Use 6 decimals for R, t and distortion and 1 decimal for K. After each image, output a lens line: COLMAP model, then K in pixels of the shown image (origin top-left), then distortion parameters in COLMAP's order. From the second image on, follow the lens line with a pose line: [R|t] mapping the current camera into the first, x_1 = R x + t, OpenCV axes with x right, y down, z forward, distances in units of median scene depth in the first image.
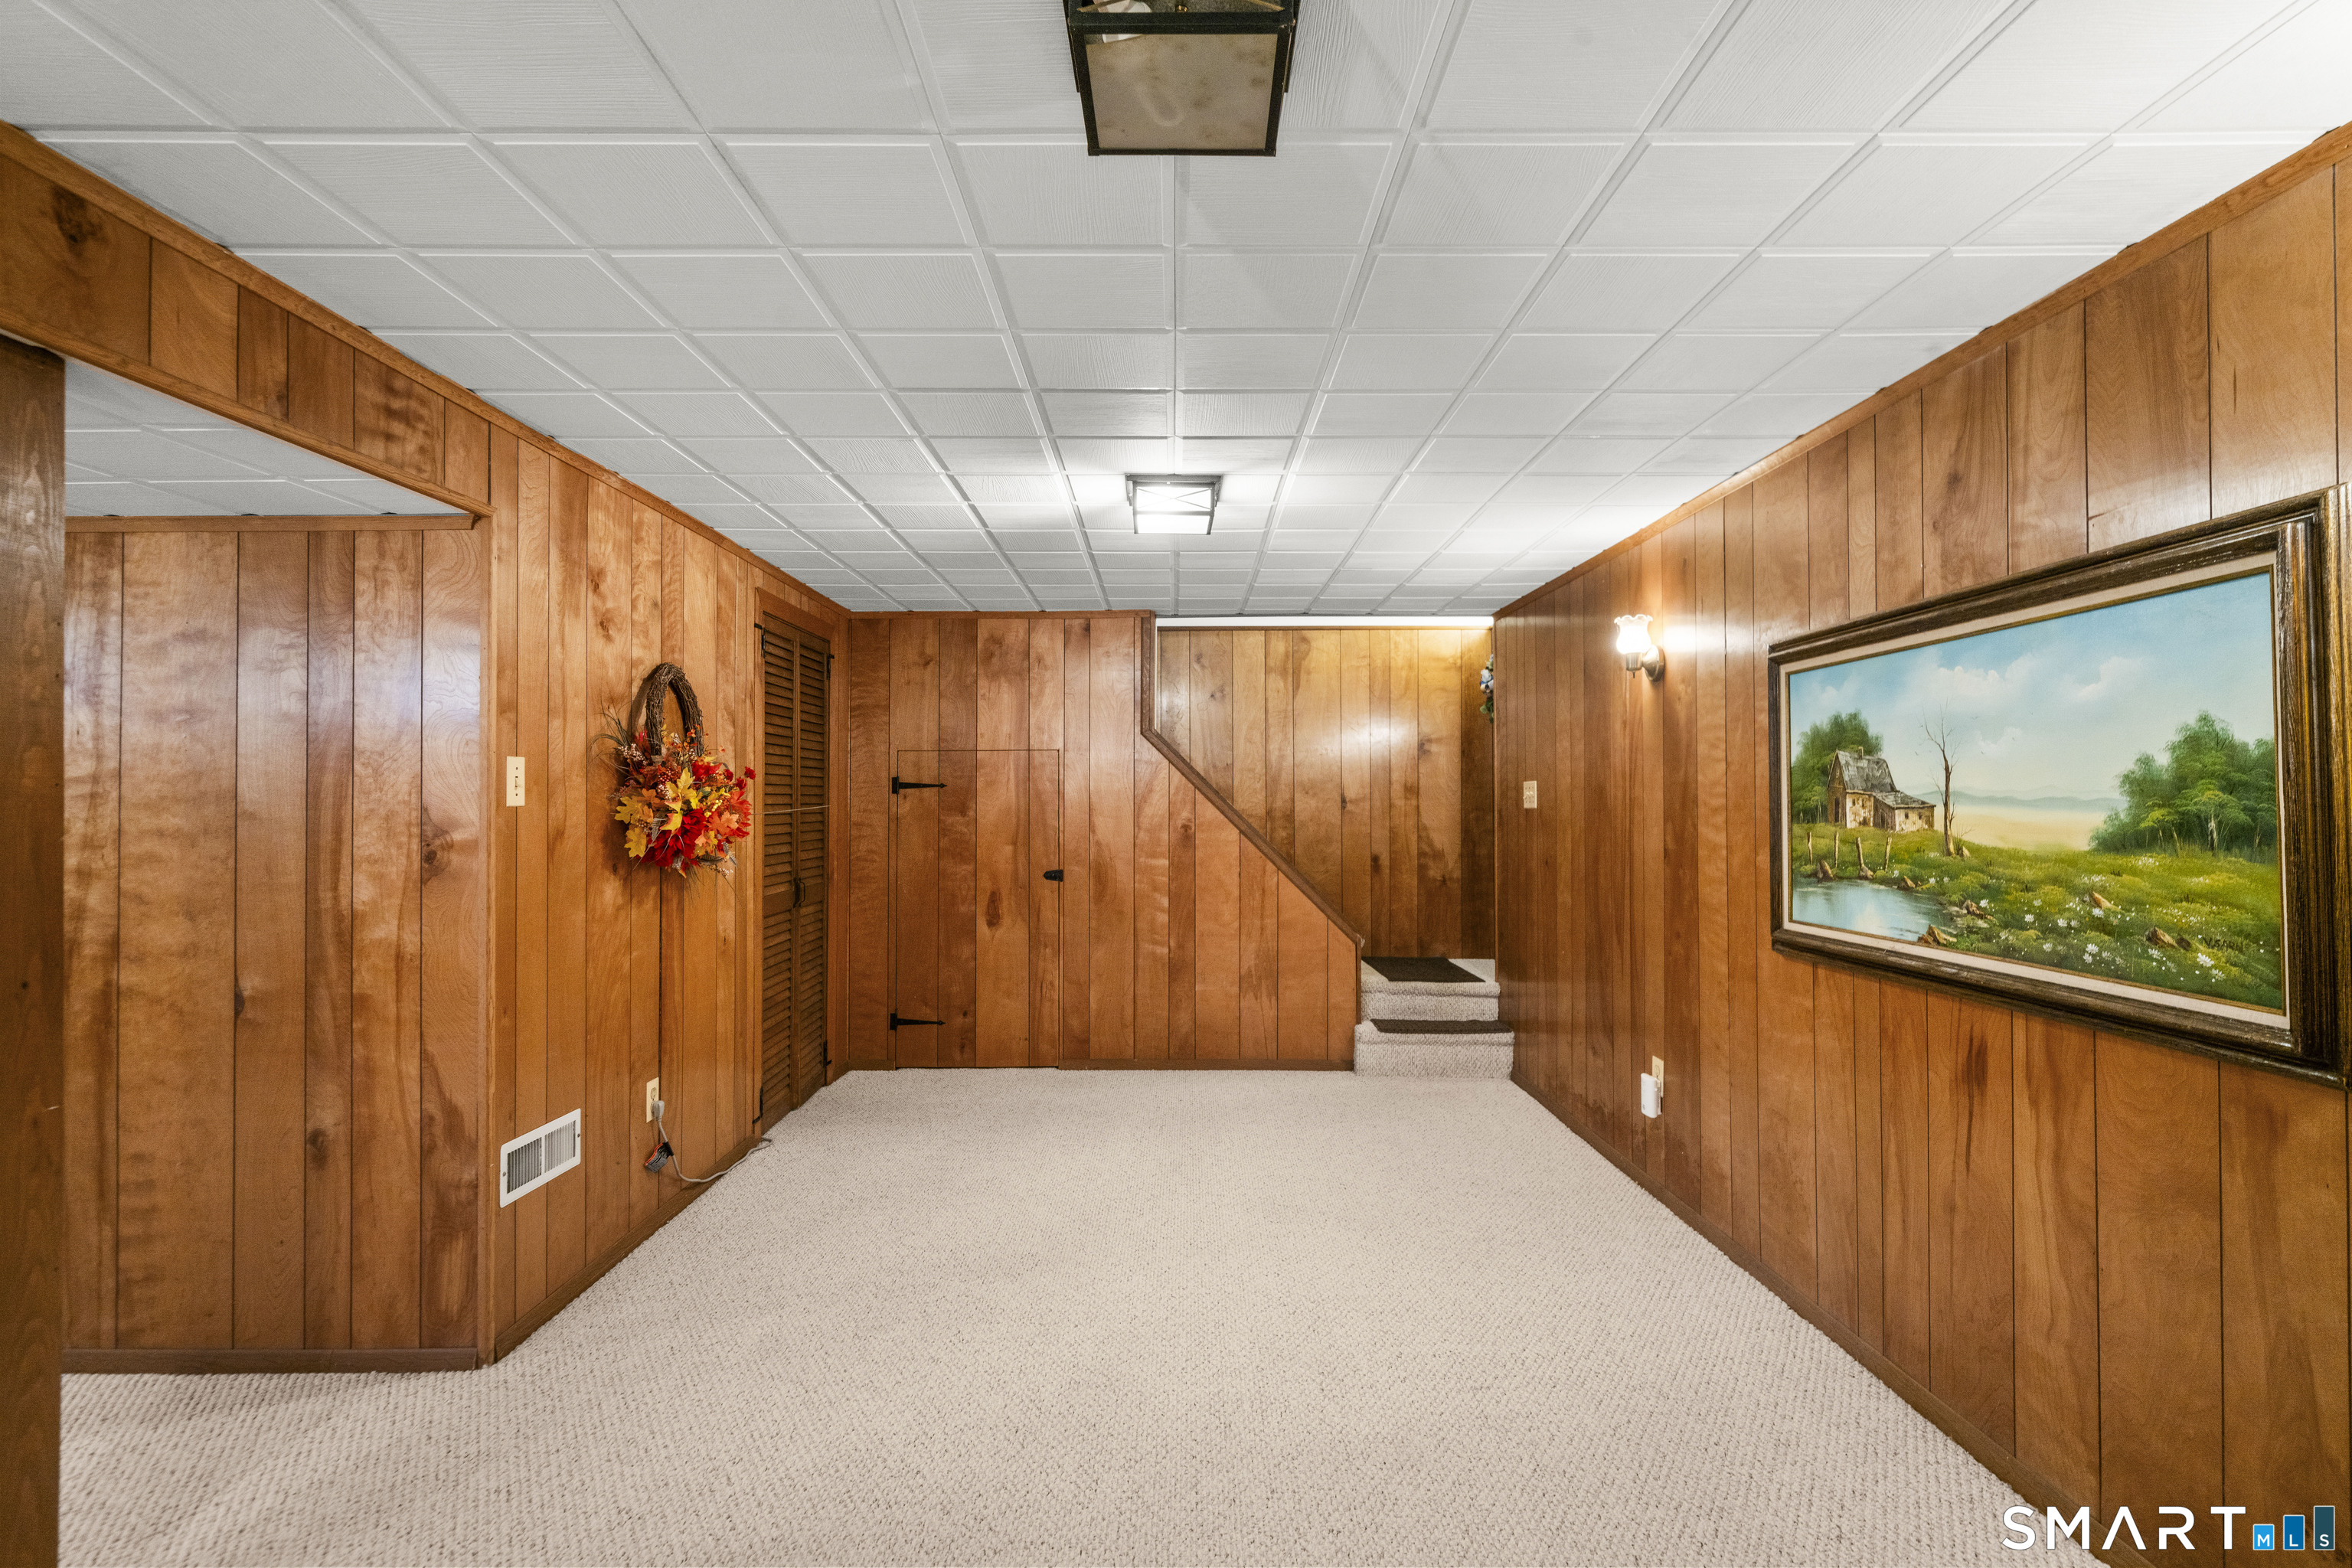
lens RADIAL K [[1126.5, 0, 1177.4], [0, 1126.5, 784.2], [0, 0, 1]] dist [-0.005214, 0.001742]
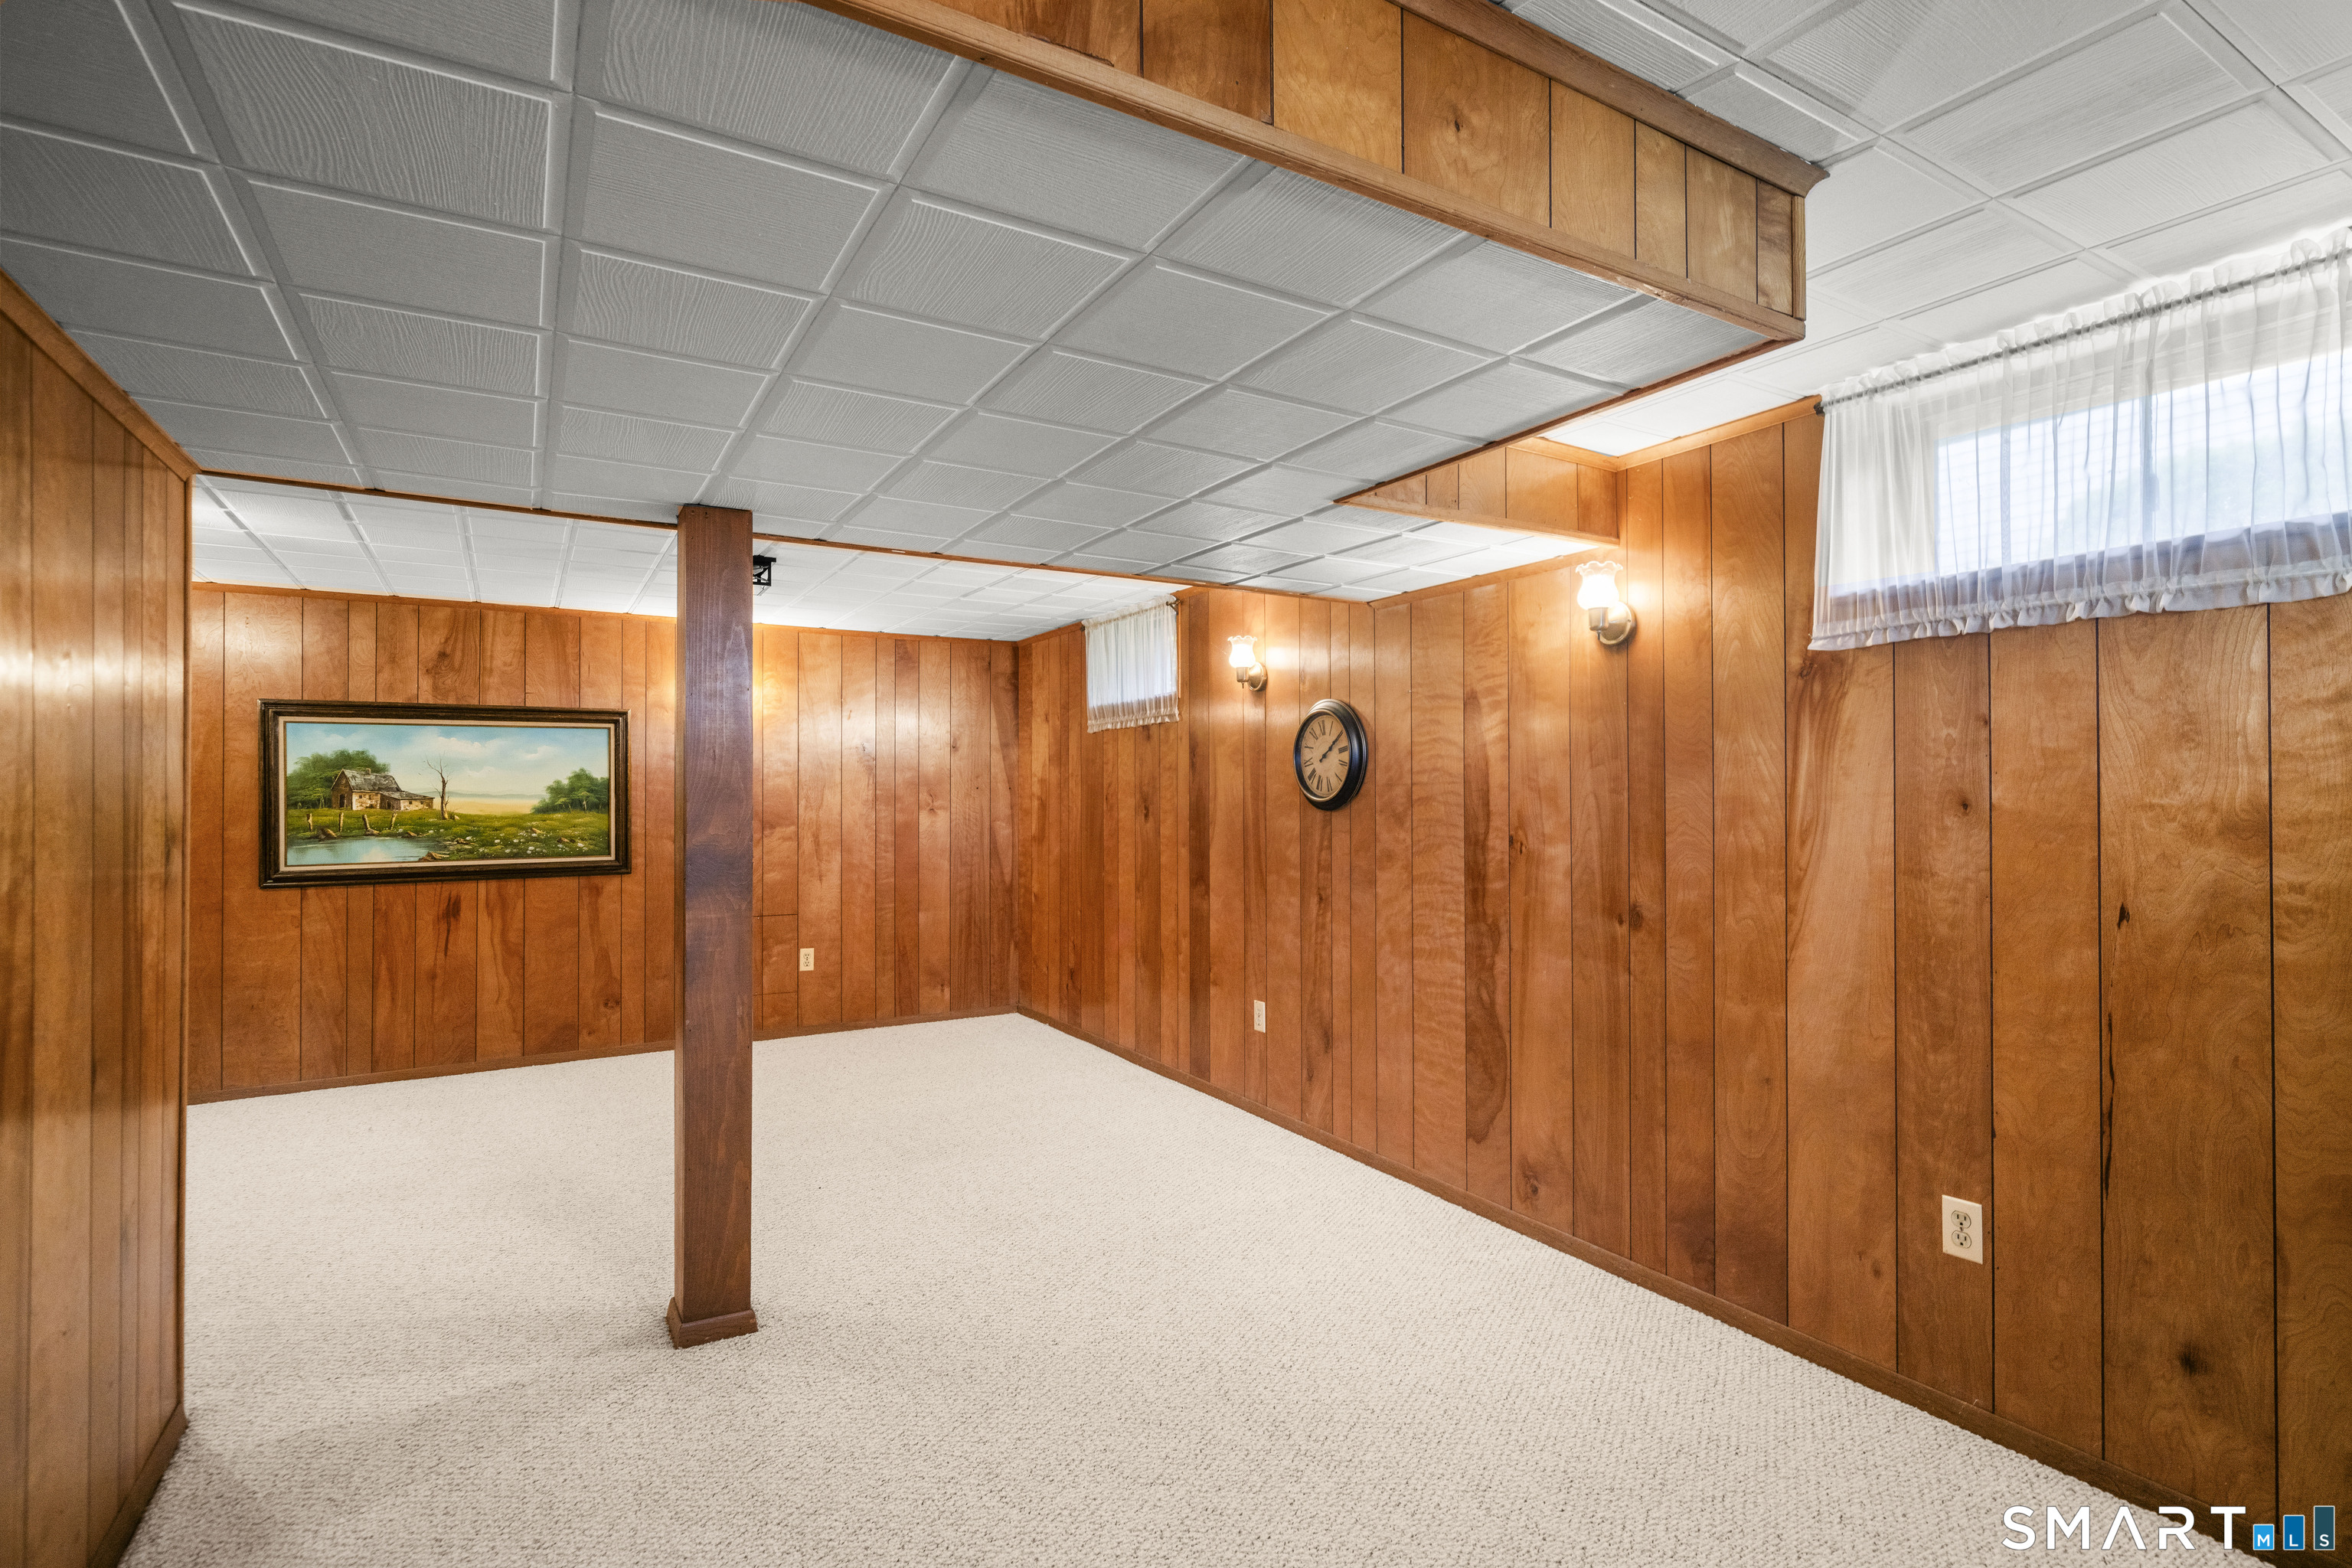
lens RADIAL K [[1126.5, 0, 1176.4], [0, 1126.5, 781.4], [0, 0, 1]] dist [-0.005214, 0.001742]
pose [[-0.507201, 0.013275, 0.861726, -1.981794], [-0.008207, 0.999762, -0.020232, 0.019279], [-0.861789, -0.017334, -0.506971, 0.853365]]
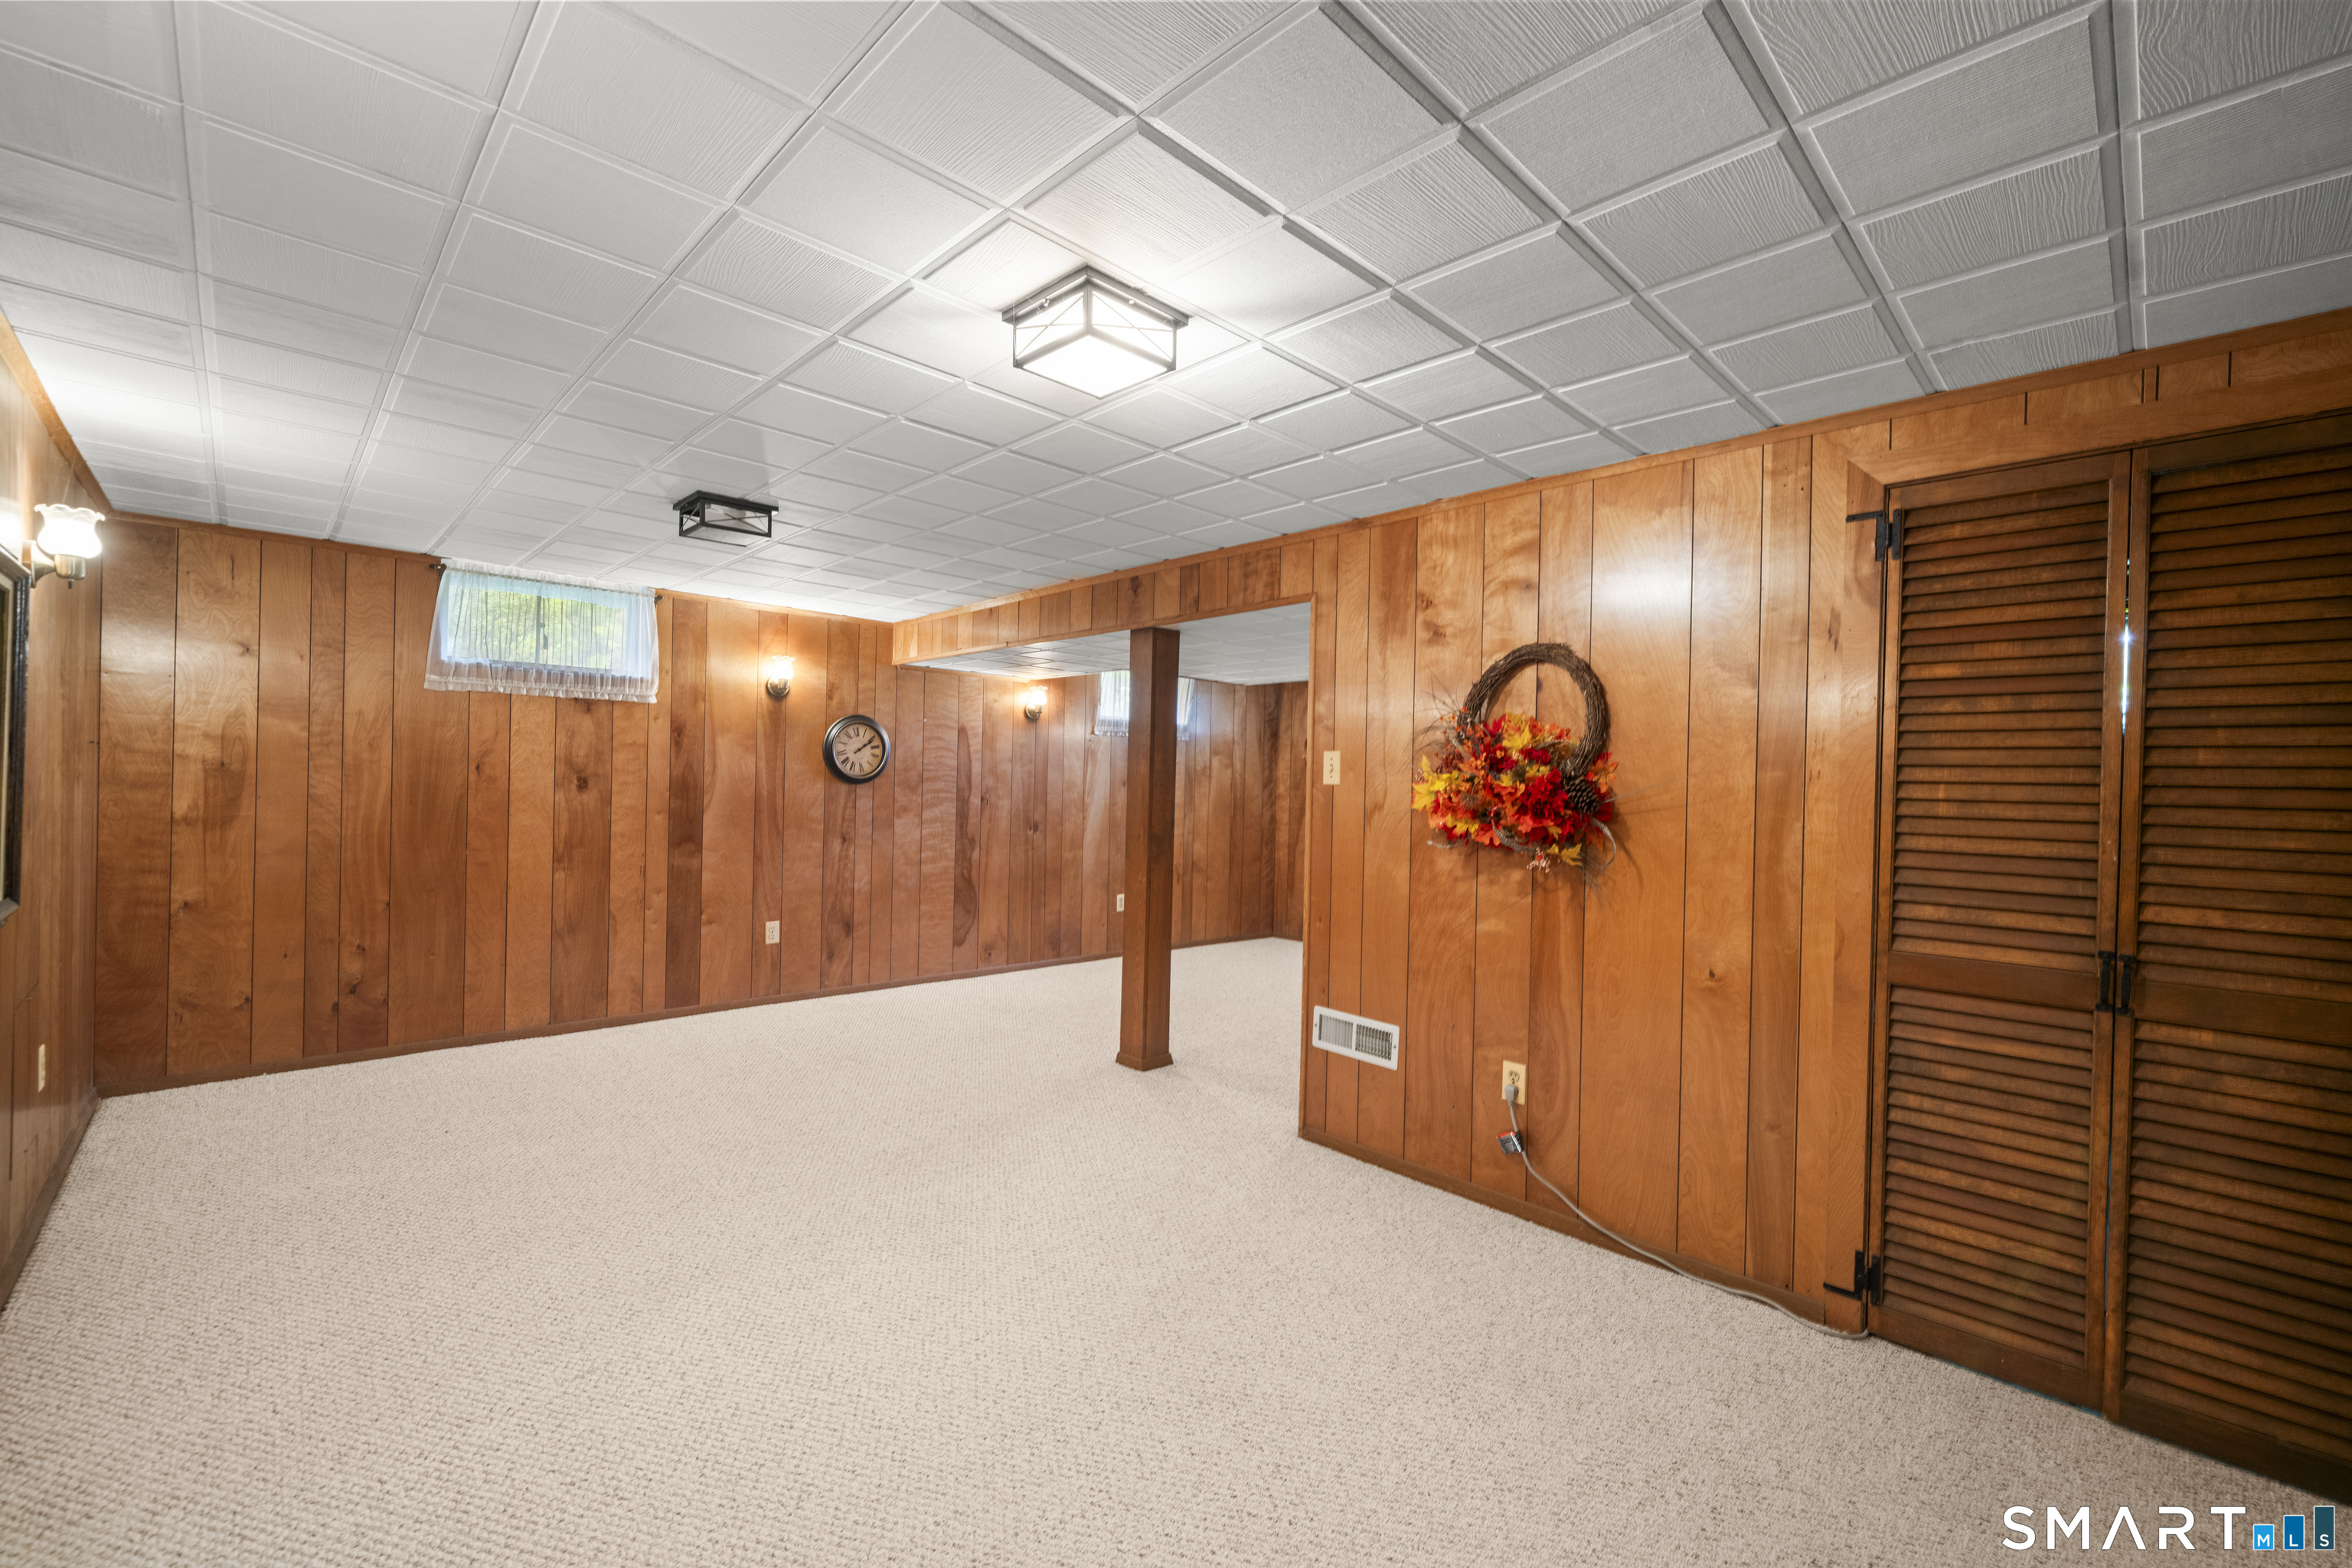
lens RADIAL K [[955.1, 0, 1175.8], [0, 955.1, 787.4], [0, 0, 1]] dist [-0.004075, 0.000403]
pose [[-0.716265, -0.013459, -0.697699, 0.499667], [-0.013275, 0.999896, -0.005660, 0.038632], [0.697702, 0.005208, -0.716369, 2.018350]]
